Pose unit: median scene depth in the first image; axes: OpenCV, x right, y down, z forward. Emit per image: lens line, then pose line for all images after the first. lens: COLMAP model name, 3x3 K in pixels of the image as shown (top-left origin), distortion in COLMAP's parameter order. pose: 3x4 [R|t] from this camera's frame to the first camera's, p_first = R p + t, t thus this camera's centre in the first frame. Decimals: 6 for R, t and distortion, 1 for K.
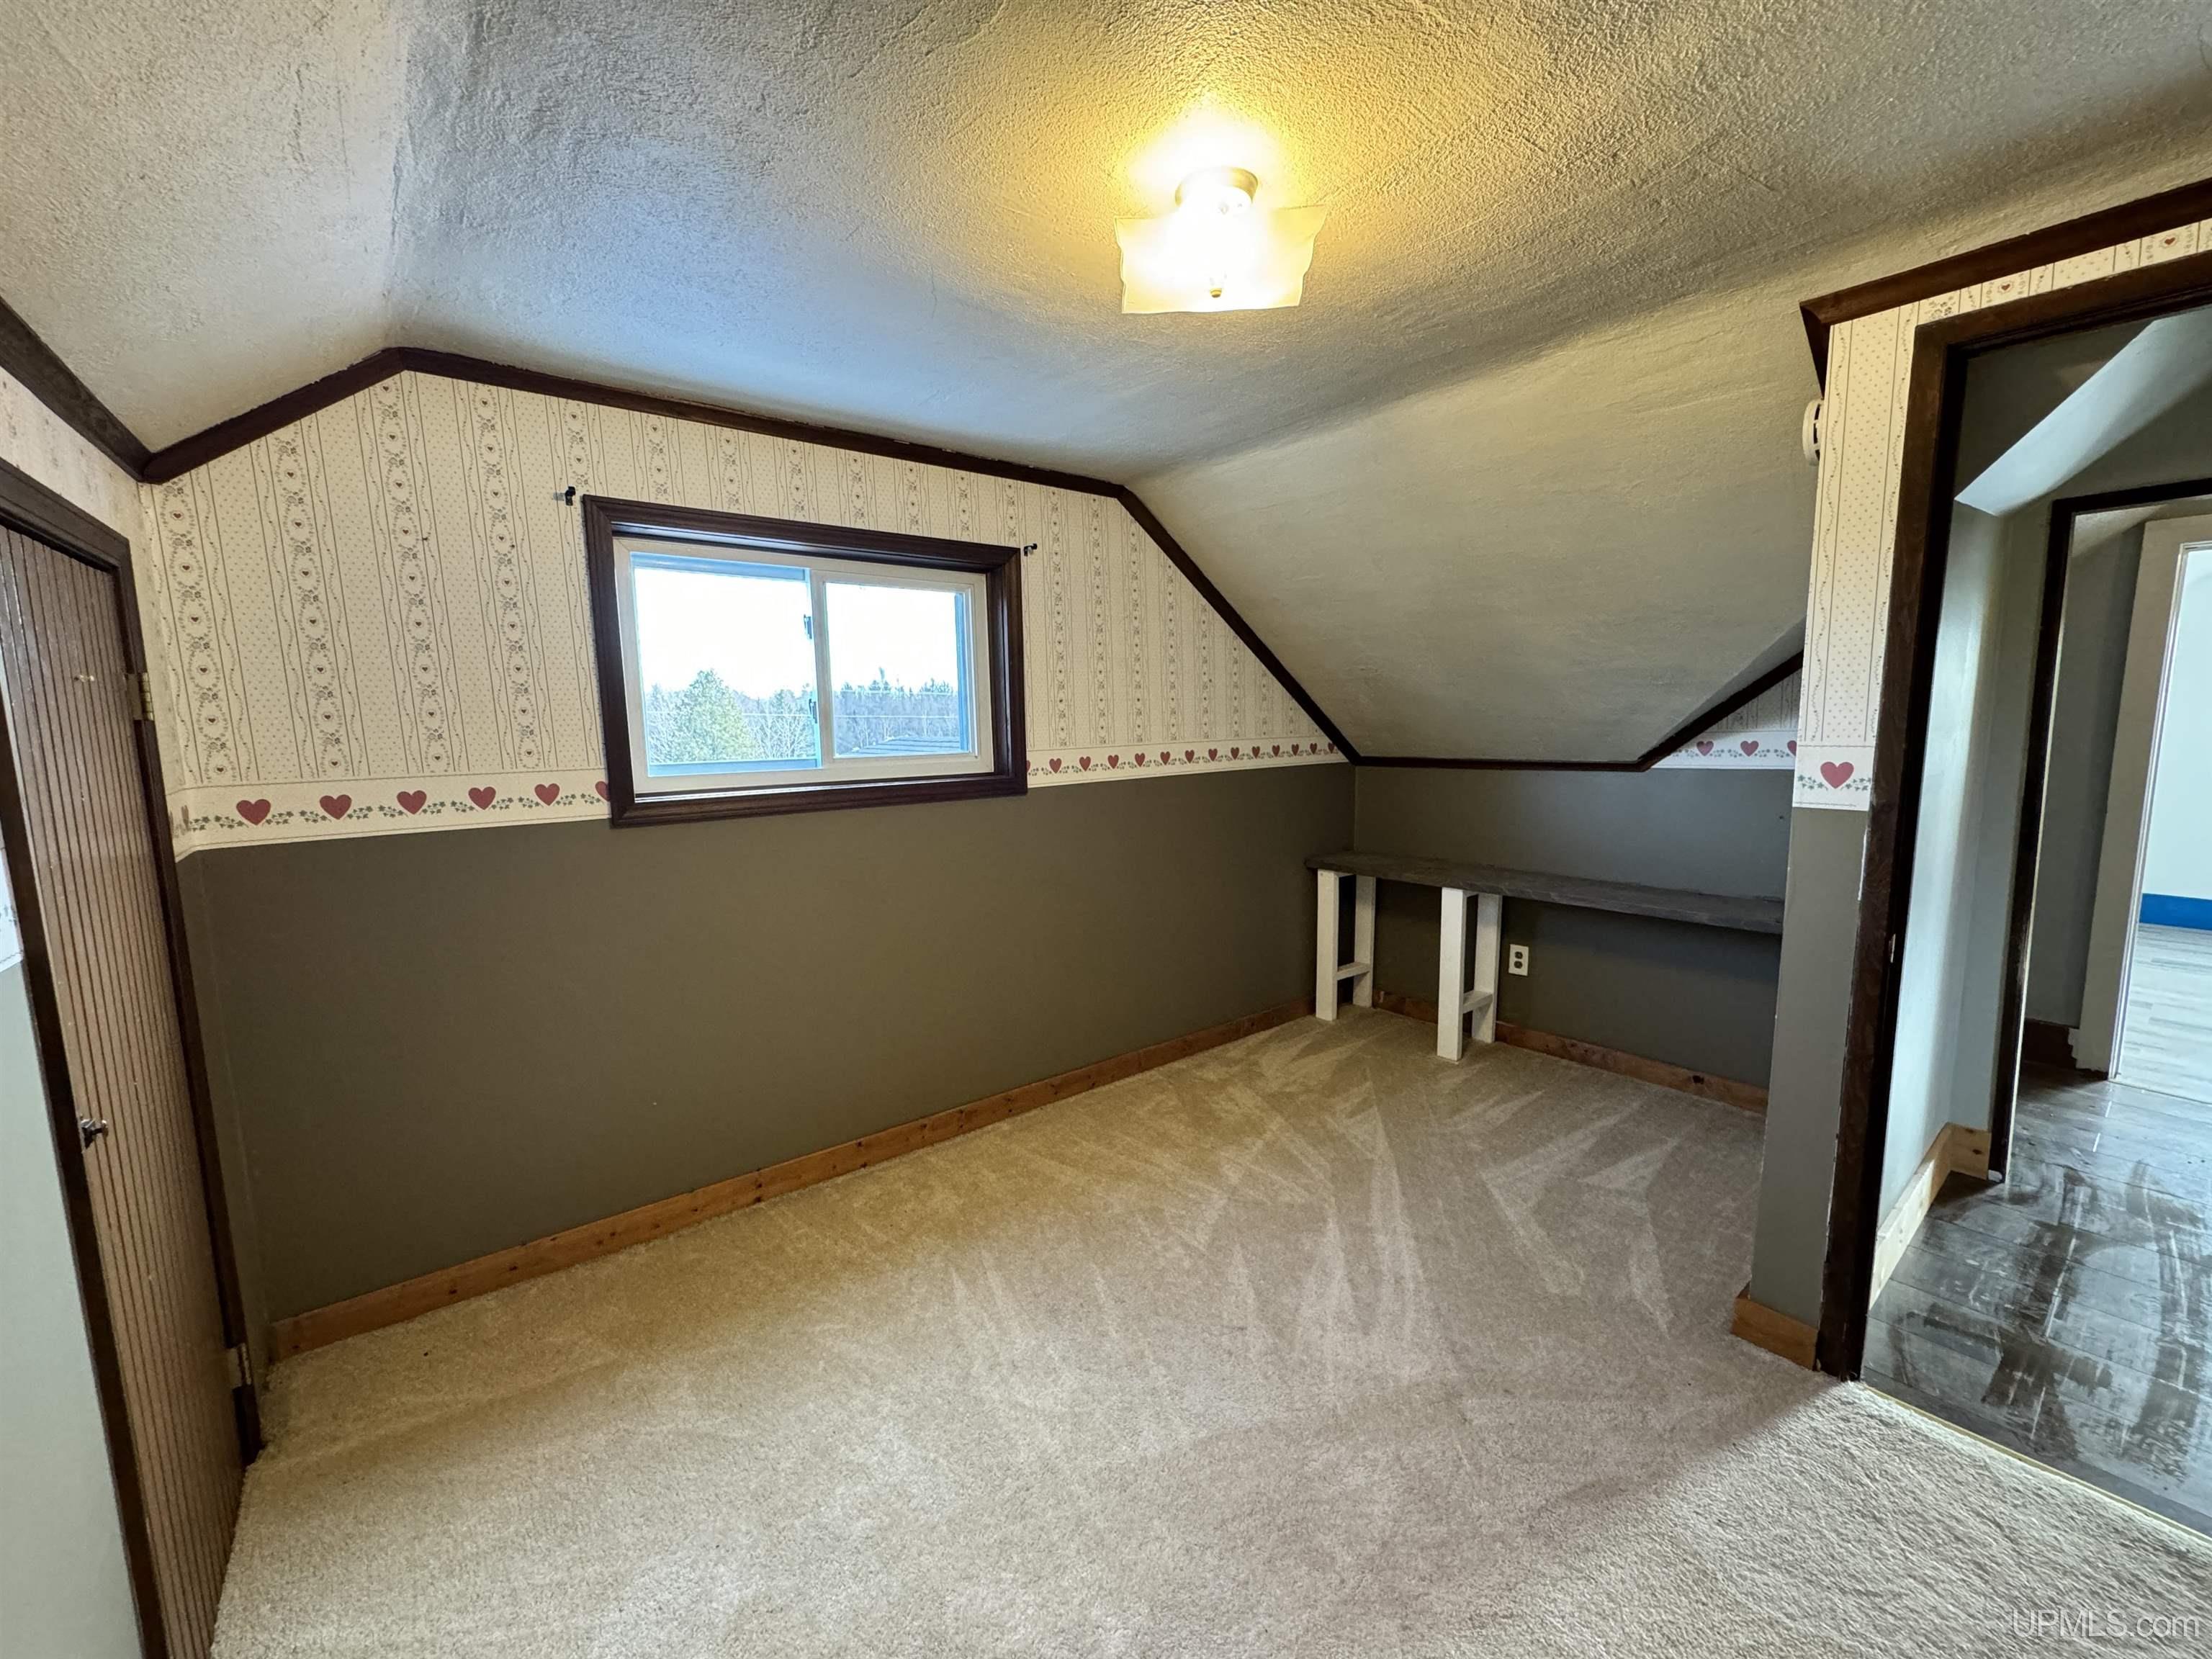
lens RADIAL K [[876.4, 0, 1101.6], [0, 876.4, 831.1], [0, 0, 1]] dist [-0.003770, 0.000789]
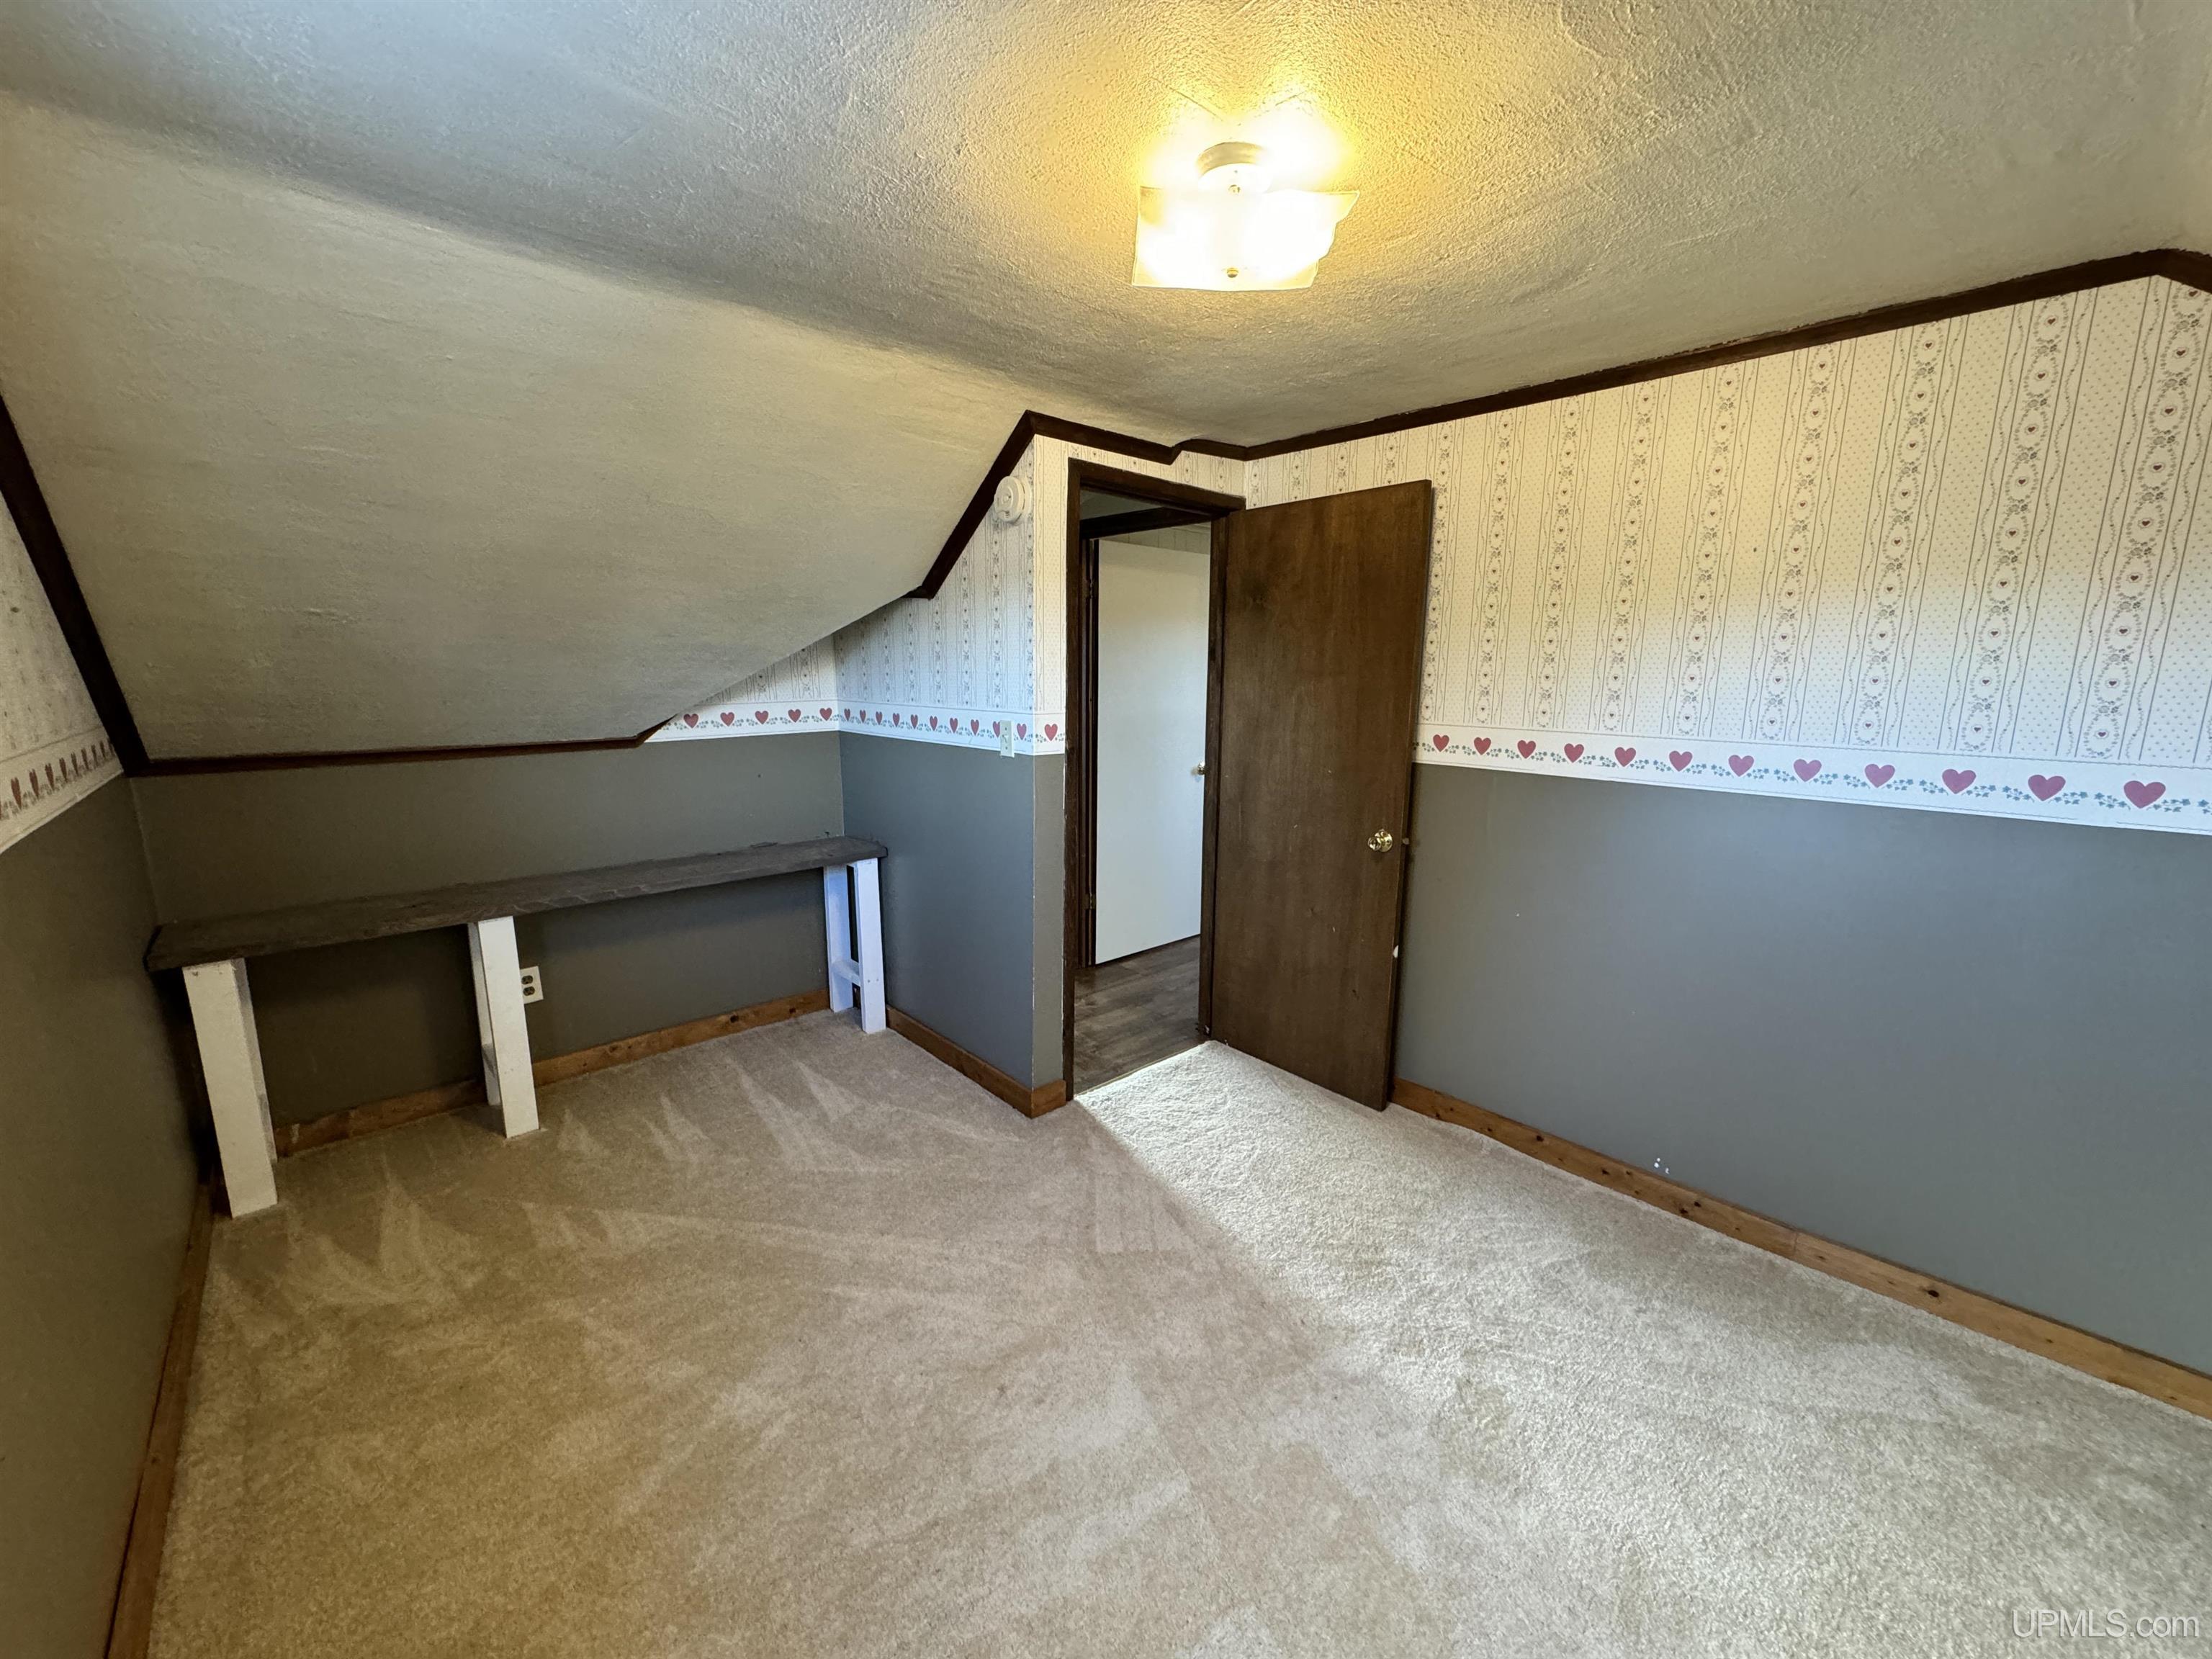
lens RADIAL K [[876.4, 0, 1102.3], [0, 876.4, 827.7], [0, 0, 1]] dist [-0.003770, 0.000789]
pose [[-0.068342, -0.156950, 0.985239, -0.435215], [0.121357, 0.978907, 0.164359, -0.084825], [-0.990253, 0.130798, -0.047854, 0.596553]]
